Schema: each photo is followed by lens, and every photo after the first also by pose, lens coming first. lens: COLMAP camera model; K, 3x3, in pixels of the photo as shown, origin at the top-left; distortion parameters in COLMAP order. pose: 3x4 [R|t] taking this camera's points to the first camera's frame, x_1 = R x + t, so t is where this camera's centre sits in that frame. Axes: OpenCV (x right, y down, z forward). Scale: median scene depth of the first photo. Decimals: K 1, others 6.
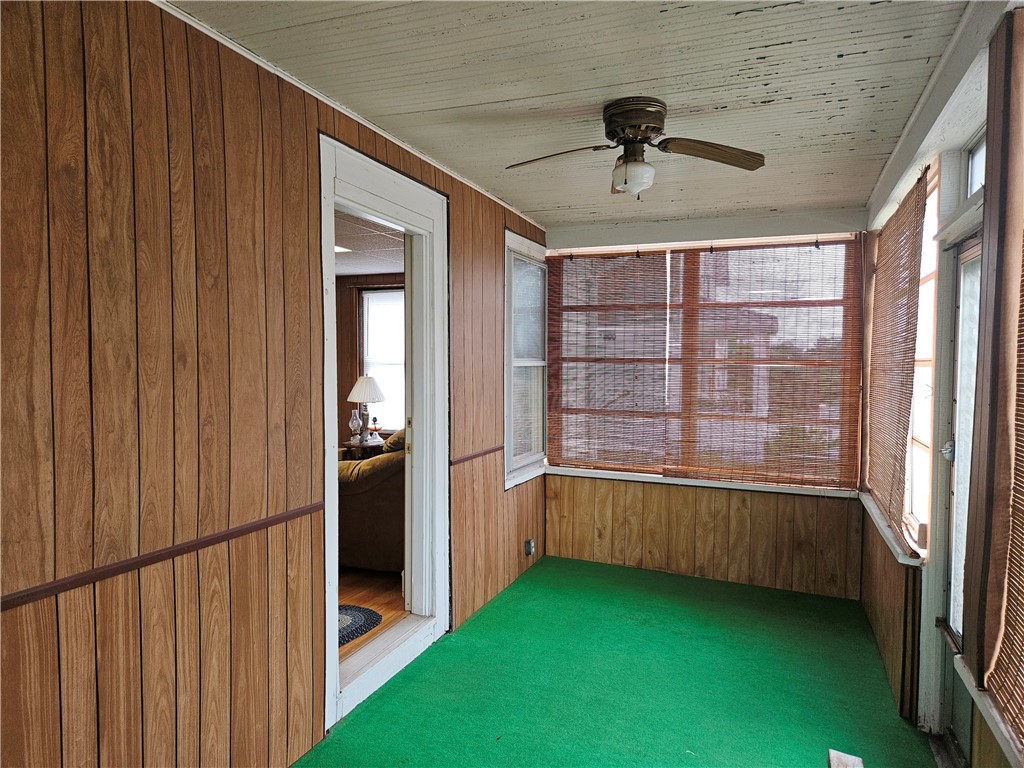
lens RADIAL K [[680.9, 0, 497.7], [0, 680.9, 386.7], [0, 0, 1]] dist [0.069190, -0.055241]
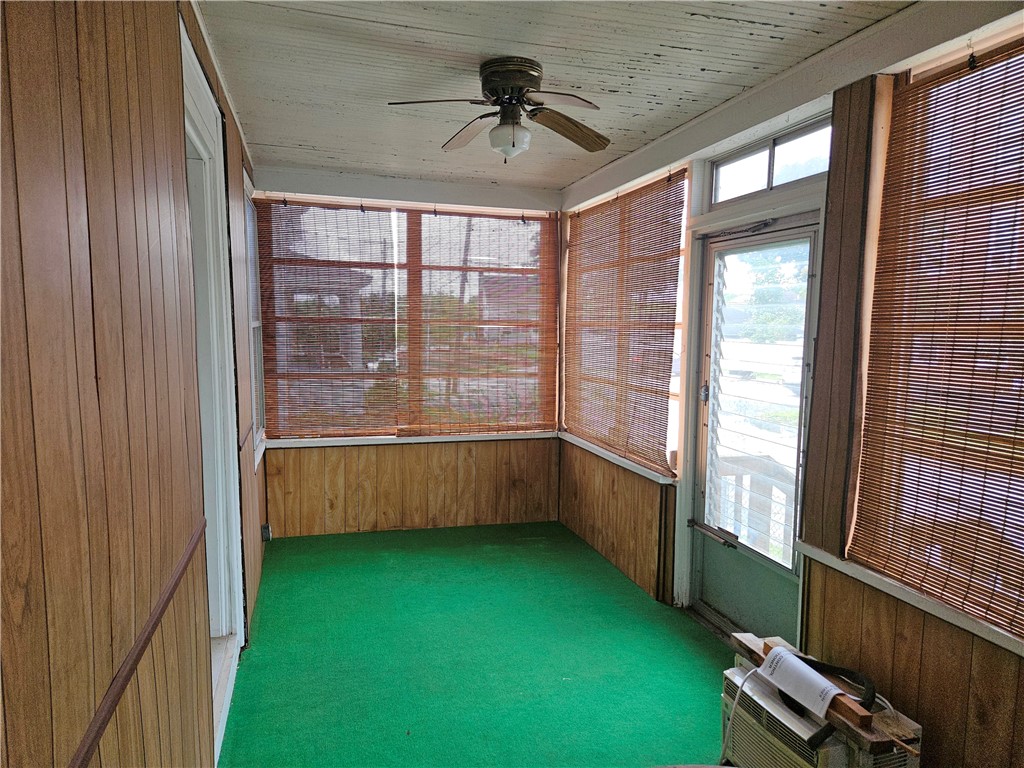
lens RADIAL K [[680.9, 0, 509.6], [0, 680.9, 387.3], [0, 0, 1]] dist [0.069190, -0.055241]
pose [[0.785327, -0.060120, 0.616154, -0.253793], [0.019147, 0.997156, 0.072891, -0.012329], [-0.618784, -0.045446, 0.784245, 0.119188]]
